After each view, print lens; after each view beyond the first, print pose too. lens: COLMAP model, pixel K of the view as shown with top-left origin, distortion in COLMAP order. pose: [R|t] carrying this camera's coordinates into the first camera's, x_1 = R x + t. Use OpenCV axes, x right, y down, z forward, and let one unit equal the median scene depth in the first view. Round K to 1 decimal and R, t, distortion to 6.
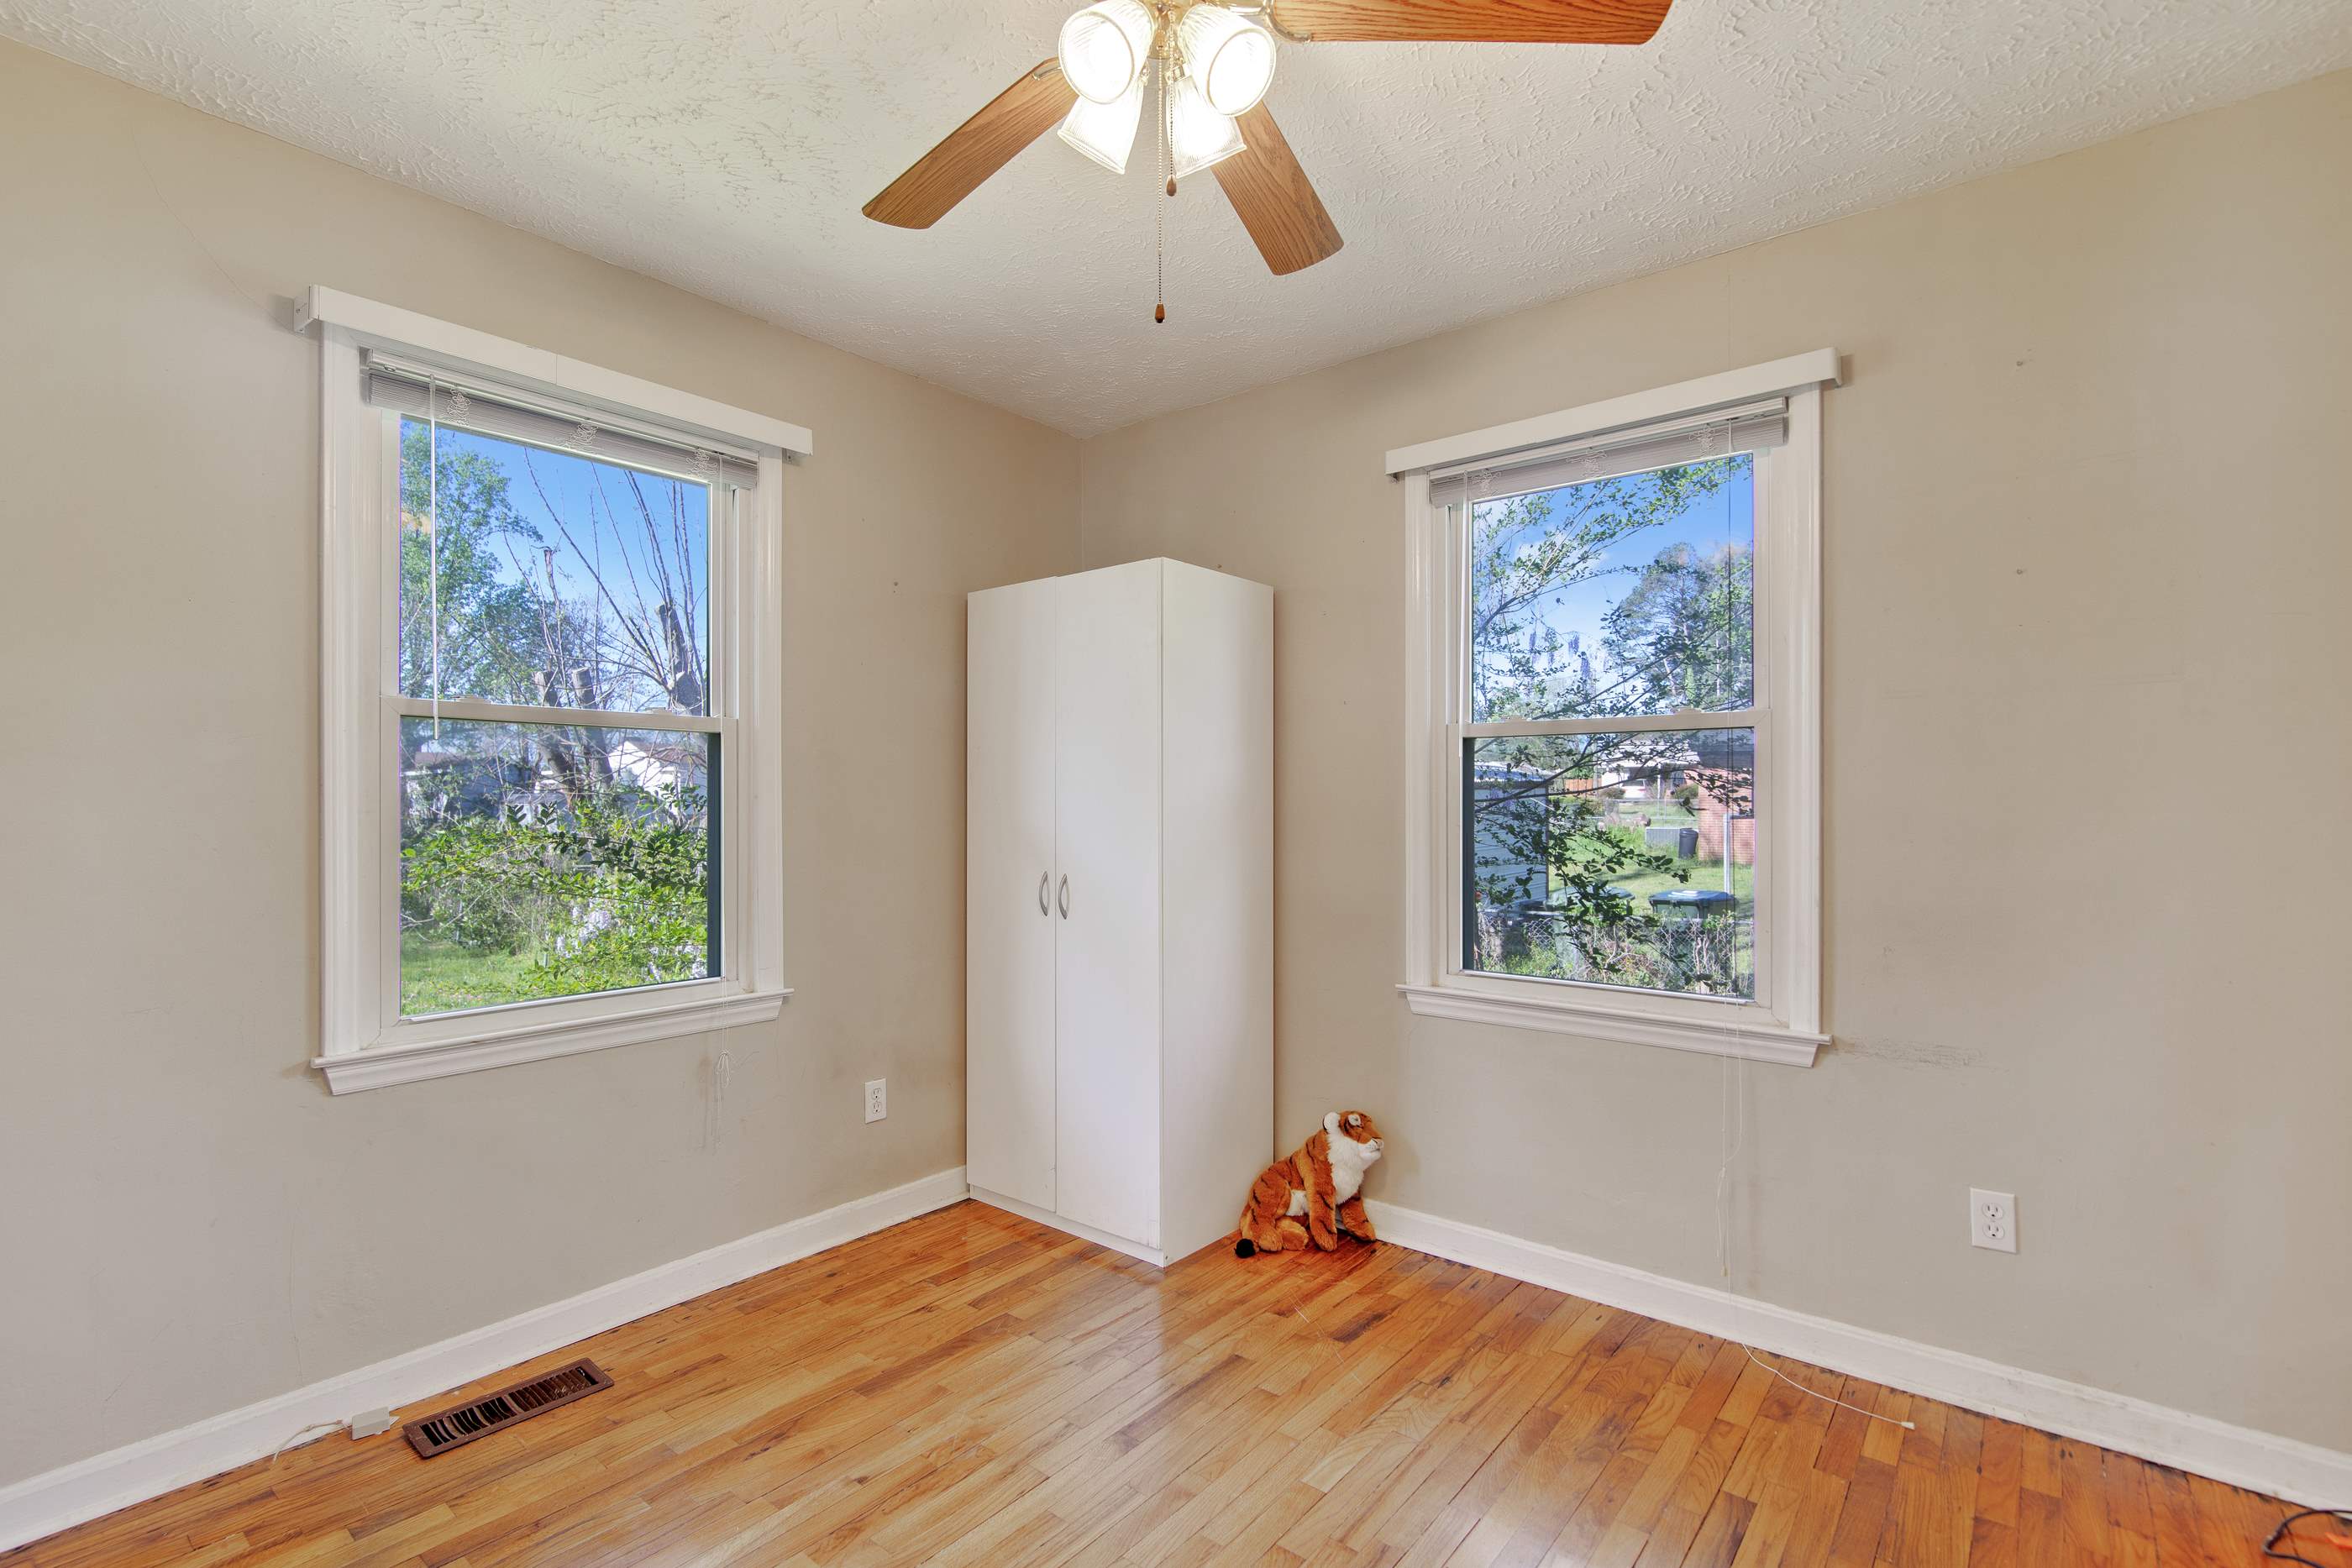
lens RADIAL K [[1096.5, 0, 1160.8], [0, 1096.5, 793.1], [0, 0, 1]] dist [0.003666, 0.001023]
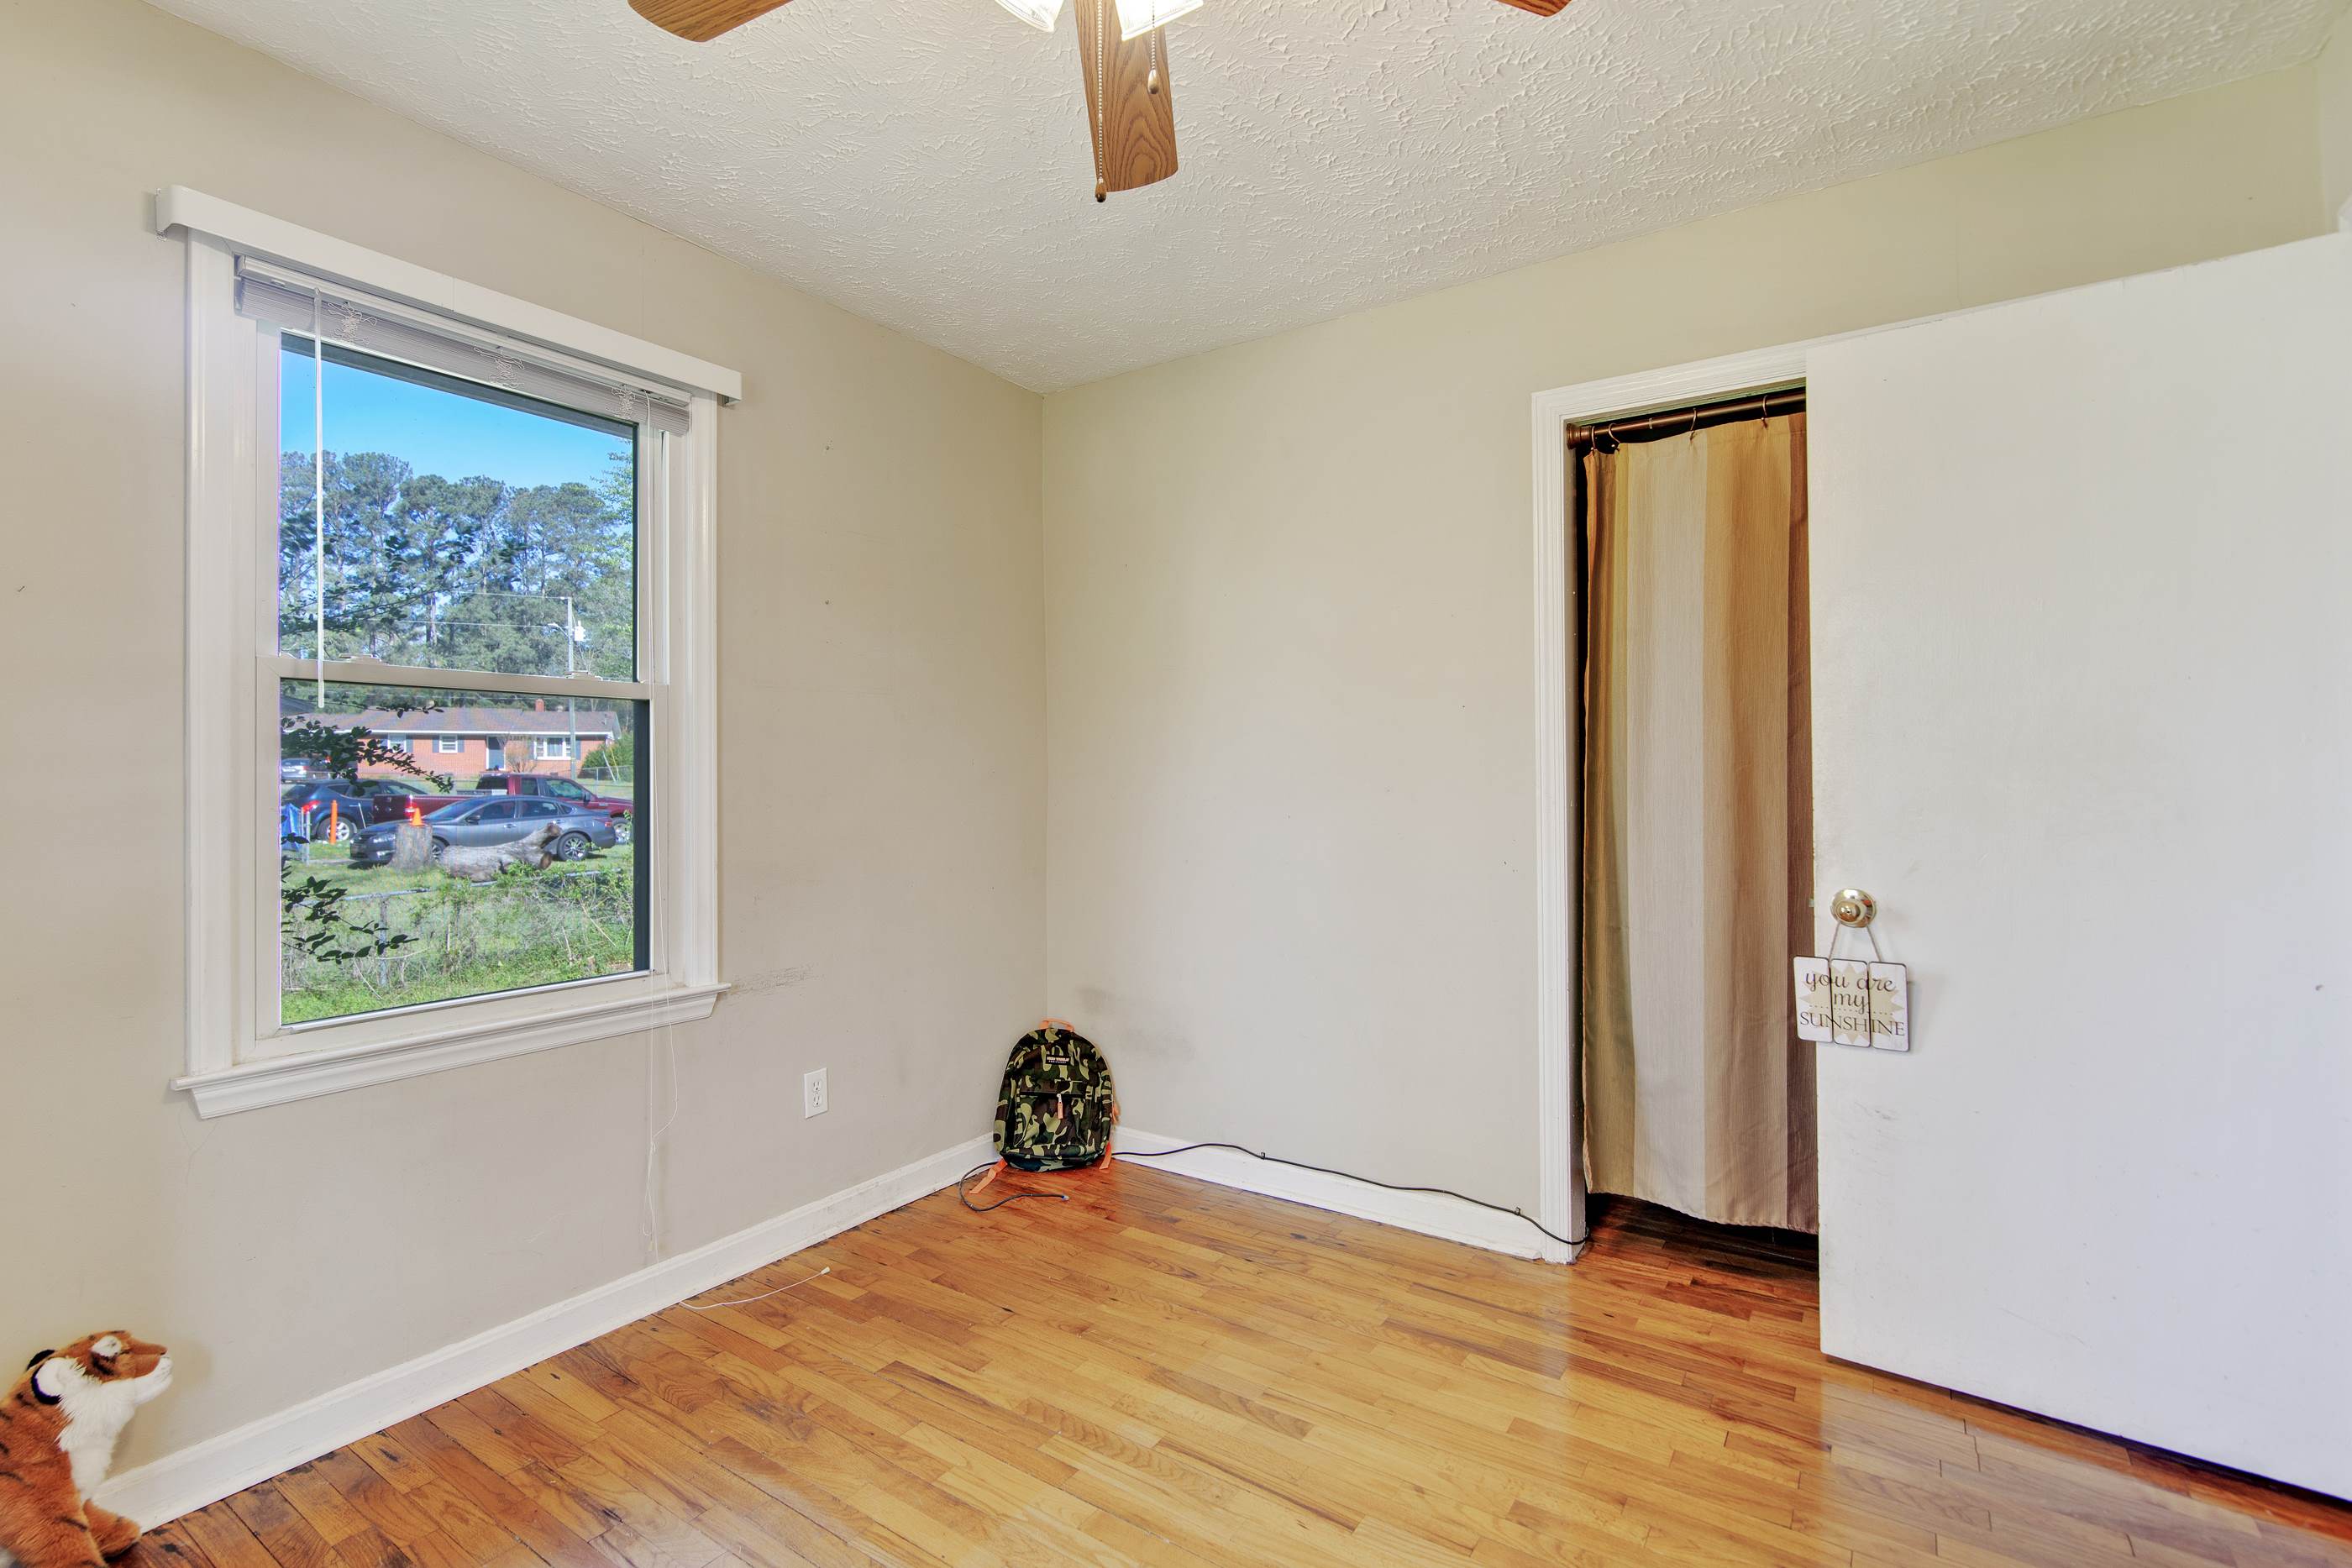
lens RADIAL K [[1072.6, 0, 1171.3], [0, 1072.6, 761.7], [0, 0, 1]] dist [0.000486, -0.000087]
pose [[-0.085928, 0.011688, 0.996233, -0.526728], [-0.004991, 0.999914, -0.012162, 0.006786], [-0.996289, -0.006017, -0.085863, 0.650963]]
